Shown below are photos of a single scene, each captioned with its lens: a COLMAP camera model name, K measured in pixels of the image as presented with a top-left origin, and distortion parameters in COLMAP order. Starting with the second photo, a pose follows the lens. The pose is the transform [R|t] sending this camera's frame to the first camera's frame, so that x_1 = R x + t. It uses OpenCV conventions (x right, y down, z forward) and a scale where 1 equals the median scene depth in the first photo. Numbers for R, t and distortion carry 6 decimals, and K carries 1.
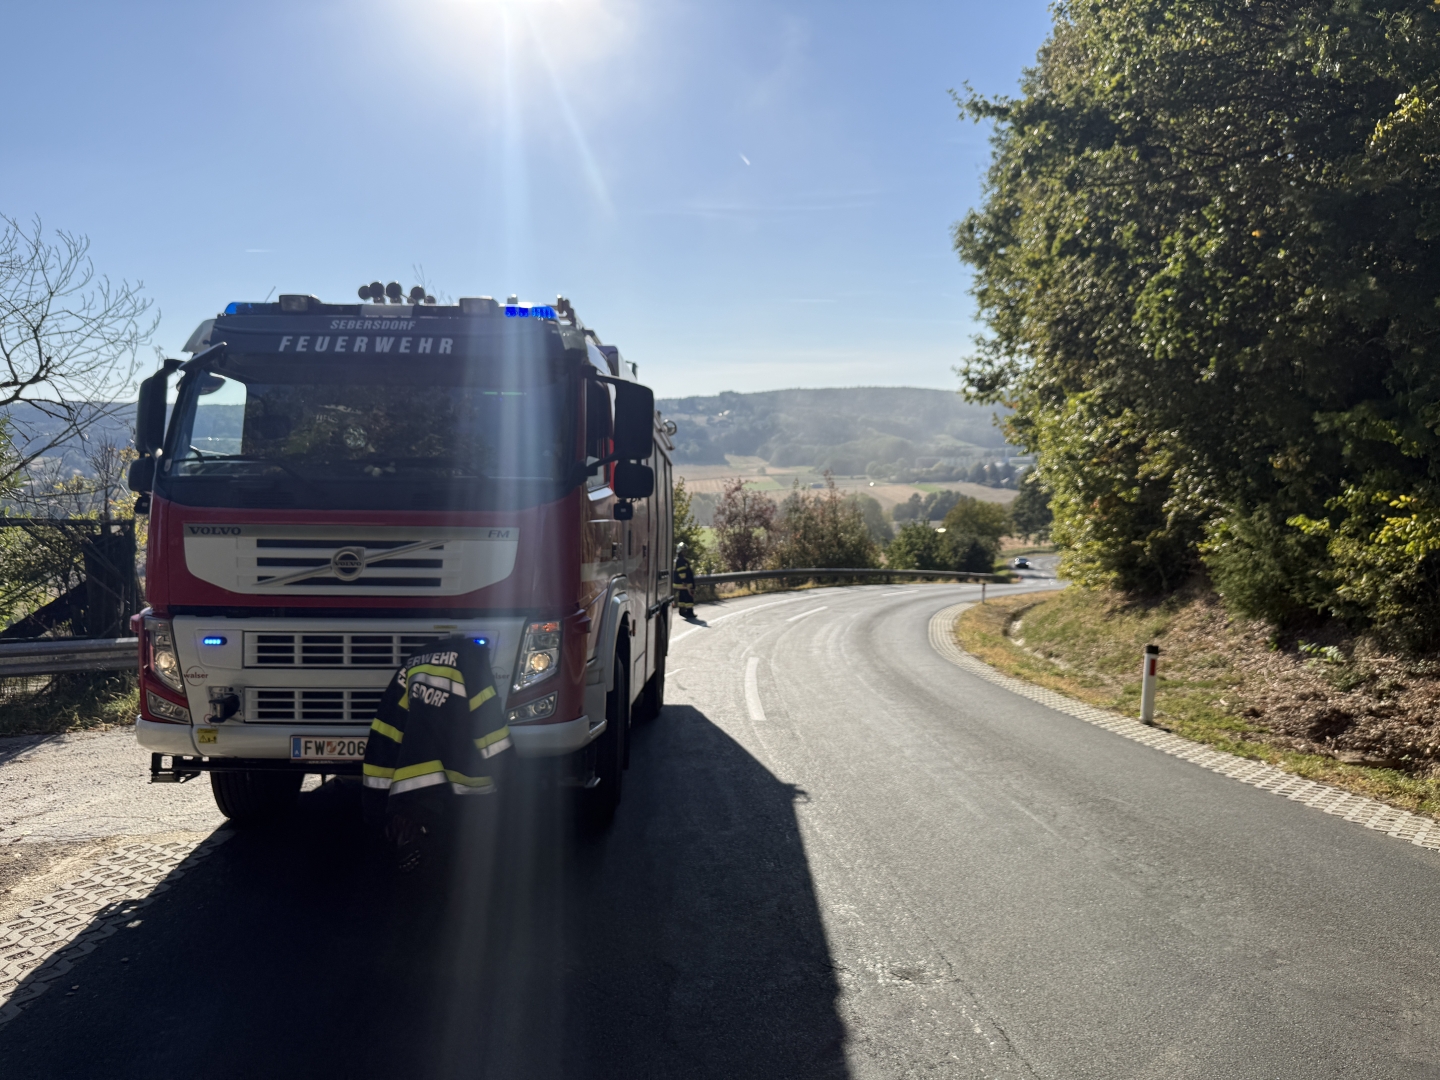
lens RADIAL K [[1028.6, 0, 680.6], [0, 1028.6, 537.1], [0, 0, 1]] dist [0.120120, -0.181334]
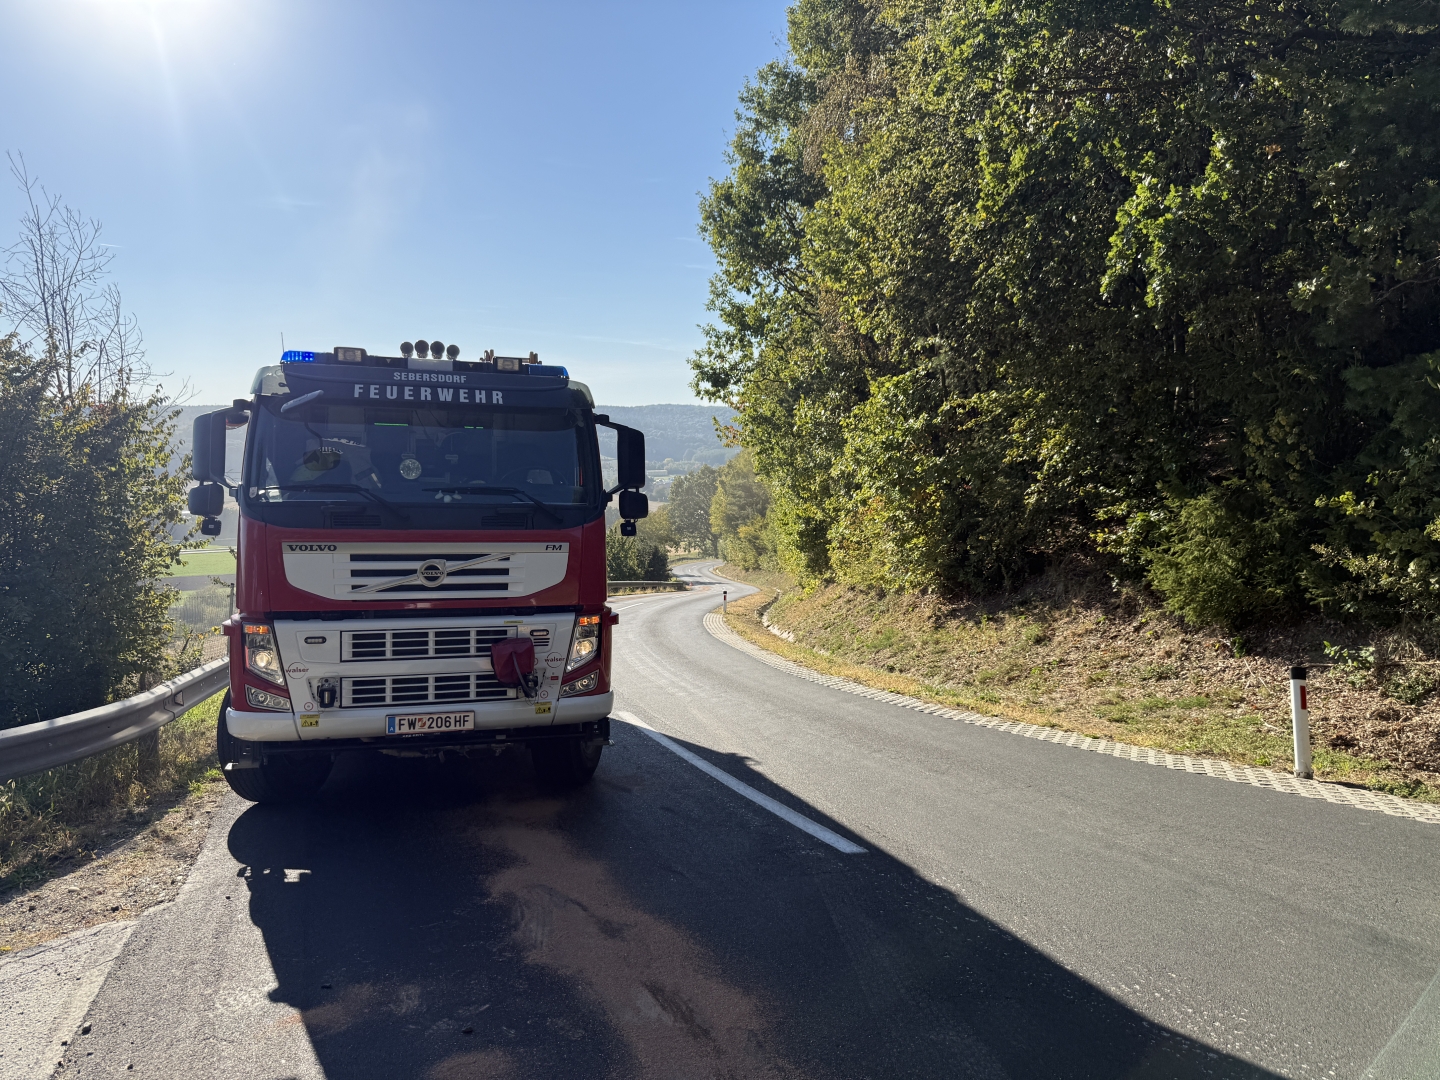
lens RADIAL K [[1028.6, 0, 680.6], [0, 1028.6, 537.1], [0, 0, 1]] dist [0.120120, -0.181334]
pose [[0.954607, -0.007905, 0.297763, -0.398659], [0.010955, 0.999903, -0.008575, -0.003466], [-0.297666, 0.011447, 0.954601, -0.257375]]
